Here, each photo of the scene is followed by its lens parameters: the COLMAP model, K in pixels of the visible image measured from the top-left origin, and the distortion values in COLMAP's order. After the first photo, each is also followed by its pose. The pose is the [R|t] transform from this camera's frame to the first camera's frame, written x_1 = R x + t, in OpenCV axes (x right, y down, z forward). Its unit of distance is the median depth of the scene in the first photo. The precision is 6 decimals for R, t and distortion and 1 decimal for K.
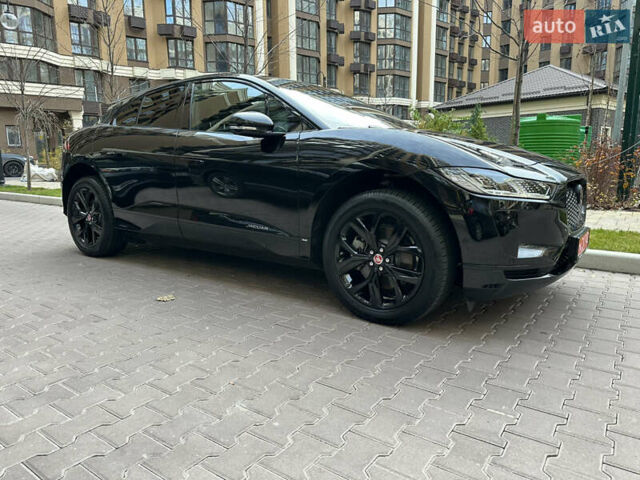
lens RADIAL K [[454.5, 0, 320.8], [0, 454.5, 238.3], [0, 0, 1]] dist [0.035158, -0.038665]
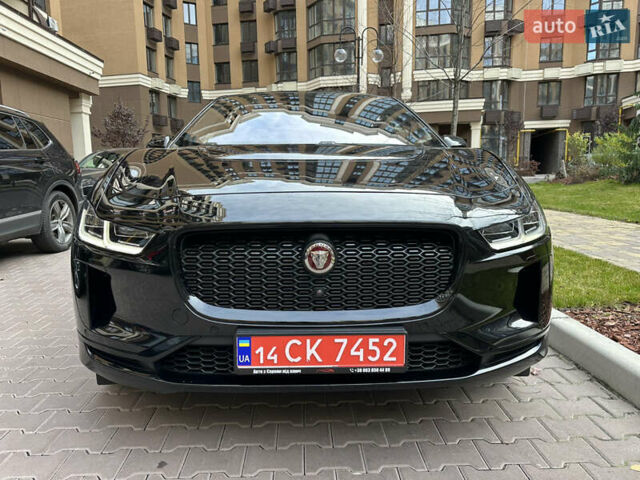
lens RADIAL K [[454.5, 0, 314.6], [0, 454.5, 235.0], [0, 0, 1]] dist [0.035158, -0.038665]
pose [[0.606244, 0.106689, -0.788090, 0.616199], [-0.120789, 0.991817, 0.041351, -0.090906], [0.786052, 0.070124, 0.614170, 0.430618]]
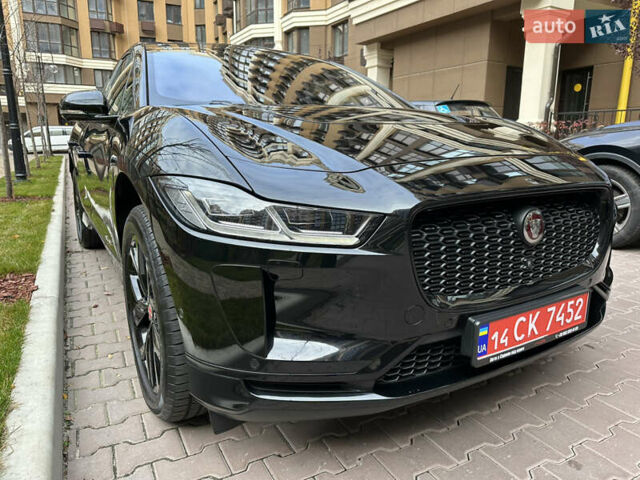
lens RADIAL K [[454.5, 0, 316.3], [0, 454.5, 238.8], [0, 0, 1]] dist [0.035158, -0.038665]
pose [[0.916220, 0.071278, -0.394284, 0.349394], [-0.050659, 0.996760, 0.062475, -0.064961], [0.397460, -0.037267, 0.916863, 0.294113]]
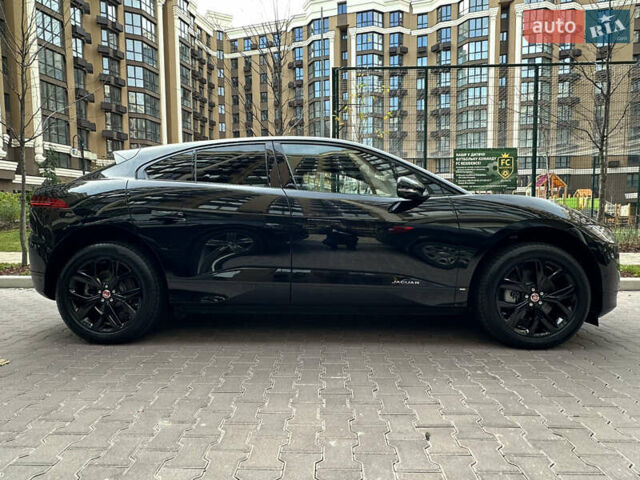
lens RADIAL K [[384.2, 0, 323.5], [0, 384.2, 241.3], [0, 0, 1]] dist [-0.005066, 0.002557]
pose [[0.829000, -0.032970, 0.558276, -0.150498], [0.093804, 0.992315, -0.080690, 0.003540], [-0.551325, 0.119260, 0.825722, -0.054921]]
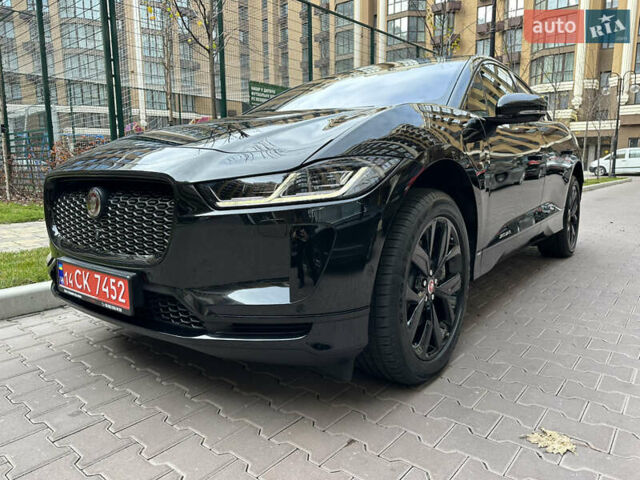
lens RADIAL K [[454.5, 0, 323.6], [0, 454.5, 241.3], [0, 0, 1]] dist [0.035158, -0.038665]
pose [[-0.038872, 0.146606, -0.988431, 0.737668], [-0.151852, 0.976823, 0.150857, -0.117256], [0.987639, 0.155959, -0.015708, 0.837285]]
